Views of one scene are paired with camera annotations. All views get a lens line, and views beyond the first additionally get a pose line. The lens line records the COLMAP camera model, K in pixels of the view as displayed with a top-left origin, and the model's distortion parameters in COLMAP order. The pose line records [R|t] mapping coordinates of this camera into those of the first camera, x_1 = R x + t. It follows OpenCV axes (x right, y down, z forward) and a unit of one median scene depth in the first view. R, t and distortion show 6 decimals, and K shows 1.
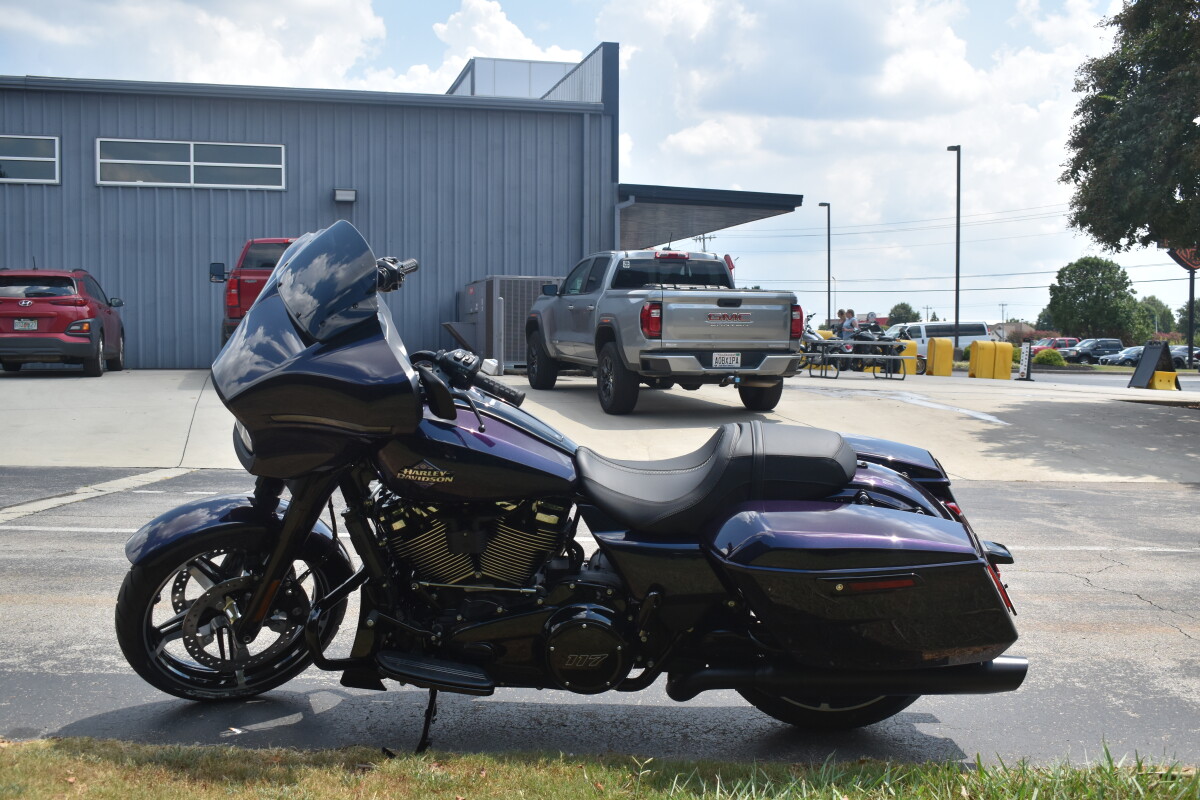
lens RADIAL K [[1297.7, 0, 600.0], [0, 1297.7, 400.0], [0, 0, 1]] dist [-0.003023, -0.011294]
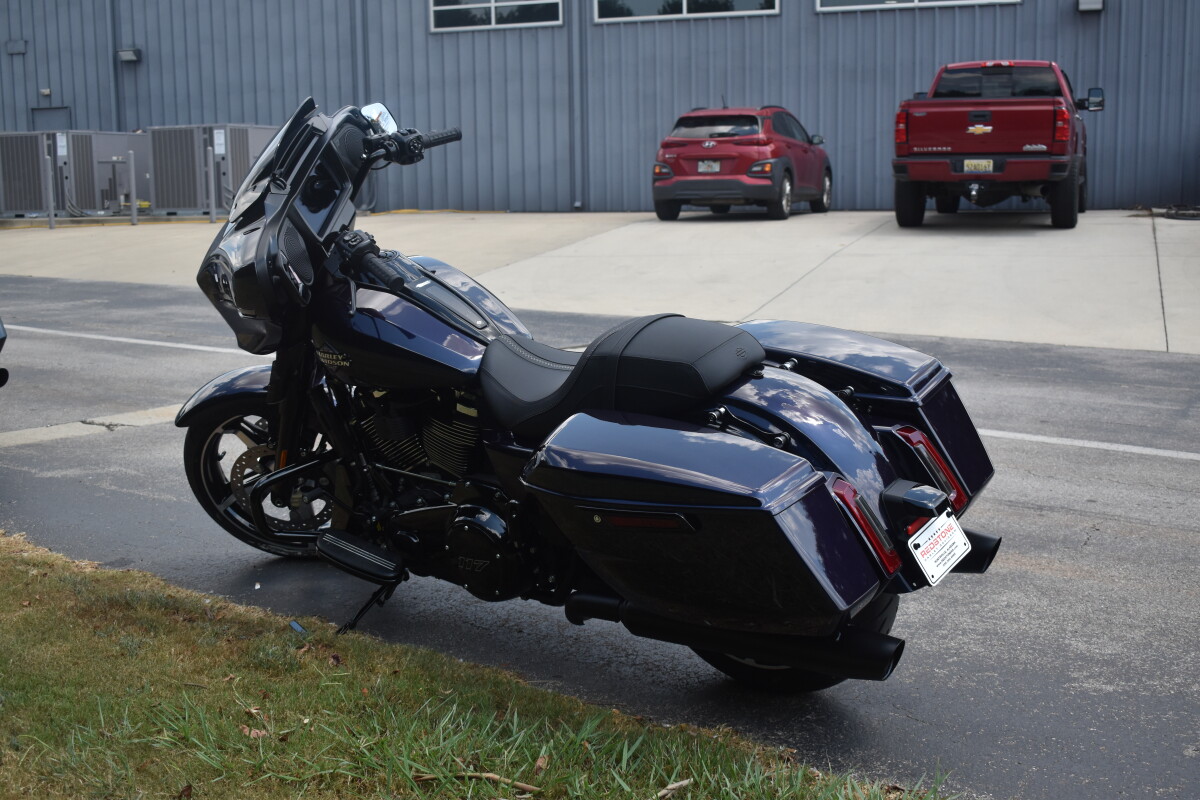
lens RADIAL K [[1453.3, 0, 600.0], [0, 1453.3, 400.0], [0, 0, 1]] dist [-0.031659, -0.013932]
pose [[0.832810, 0.071328, -0.548945, 0.097383], [-0.010673, 0.993548, 0.112906, -0.005576], [0.553456, -0.088170, 0.828198, 0.030176]]
